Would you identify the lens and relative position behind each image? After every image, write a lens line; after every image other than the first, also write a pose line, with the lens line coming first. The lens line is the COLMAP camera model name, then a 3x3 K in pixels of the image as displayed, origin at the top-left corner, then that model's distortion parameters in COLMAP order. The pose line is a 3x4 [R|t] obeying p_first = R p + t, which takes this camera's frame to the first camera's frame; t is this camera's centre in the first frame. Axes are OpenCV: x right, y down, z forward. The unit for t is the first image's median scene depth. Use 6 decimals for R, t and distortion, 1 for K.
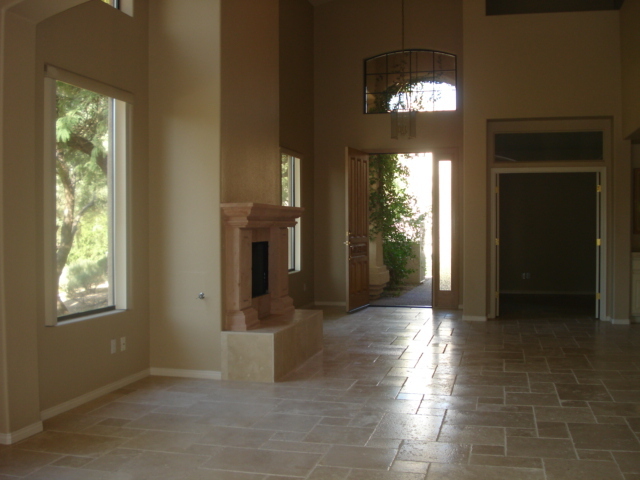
lens RADIAL K [[712.0, 0, 320.0], [0, 712.0, 240.0], [0, 0, 1]] dist [-0.065119, -0.043659]
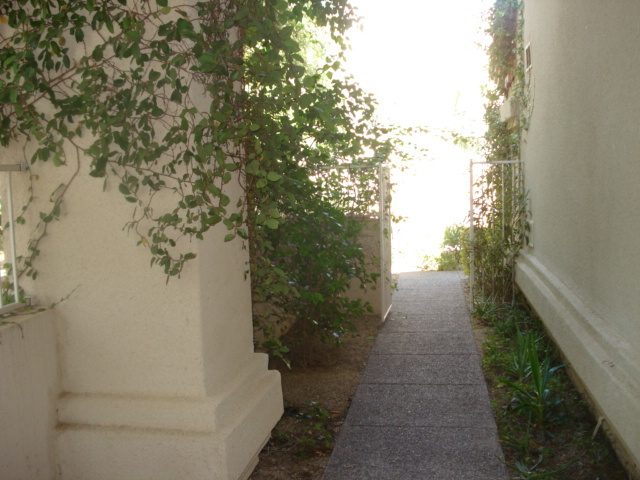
lens RADIAL K [[712.0, 0, 320.0], [0, 712.0, 240.0], [0, 0, 1]] dist [-0.065119, -0.043659]
pose [[0.995488, -0.040234, 0.085933, 0.072014], [0.033635, 0.996471, 0.076907, -0.015821], [-0.088724, -0.073670, 0.993328, 0.600920]]
